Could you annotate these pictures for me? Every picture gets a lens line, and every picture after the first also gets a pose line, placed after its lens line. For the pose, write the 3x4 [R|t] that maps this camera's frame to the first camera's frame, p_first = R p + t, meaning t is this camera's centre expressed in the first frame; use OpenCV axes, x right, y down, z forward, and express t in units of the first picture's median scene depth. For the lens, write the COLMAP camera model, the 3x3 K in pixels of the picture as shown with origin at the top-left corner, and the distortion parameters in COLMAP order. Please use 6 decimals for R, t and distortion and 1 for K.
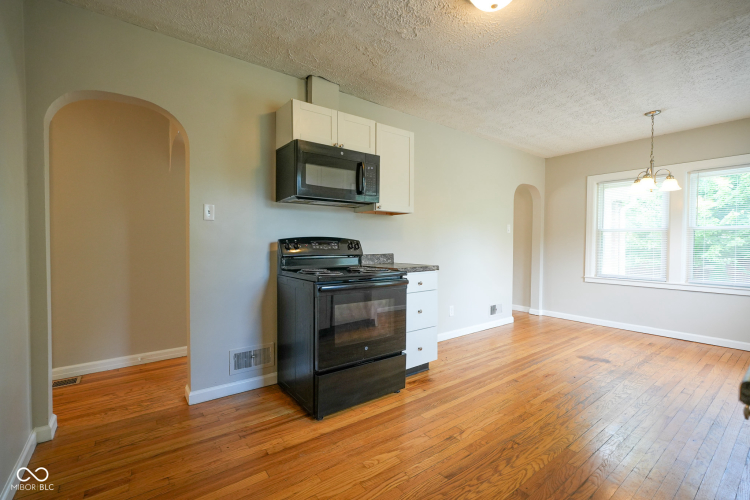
lens RADIAL K [[332.3, 0, 373.4], [0, 332.3, 250.3], [0, 0, 1]] dist [-0.001322, 0.000624]
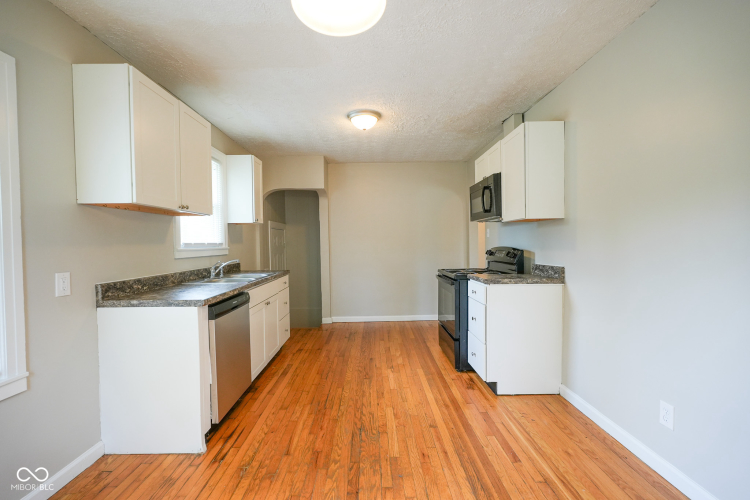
lens RADIAL K [[332.3, 0, 373.4], [0, 332.3, 250.3], [0, 0, 1]] dist [-0.001322, 0.000624]
pose [[-0.599677, 0.021229, -0.799961, 1.299945], [-0.003858, 0.999560, 0.029417, -0.069825], [0.800233, 0.020727, -0.599331, 1.529178]]
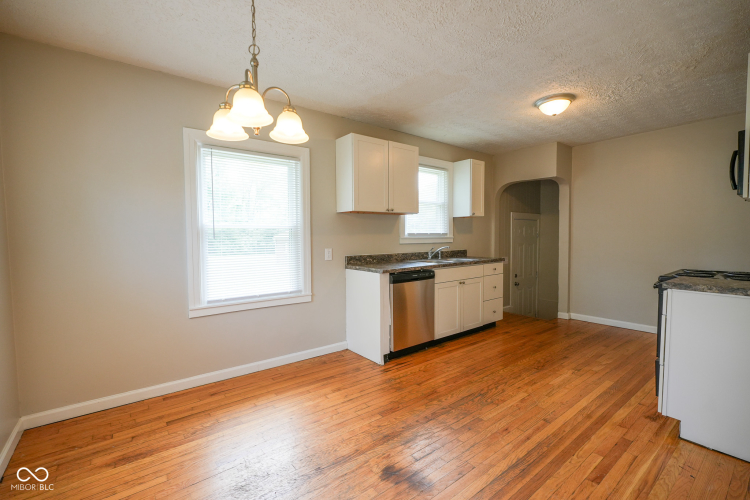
lens RADIAL K [[332.3, 0, 373.4], [0, 332.3, 250.3], [0, 0, 1]] dist [-0.001322, 0.000624]
pose [[-0.999909, 0.003796, -0.012912, 0.958659], [0.002997, 0.998113, 0.061338, -0.076506], [0.013120, 0.061294, -0.998034, 1.984983]]
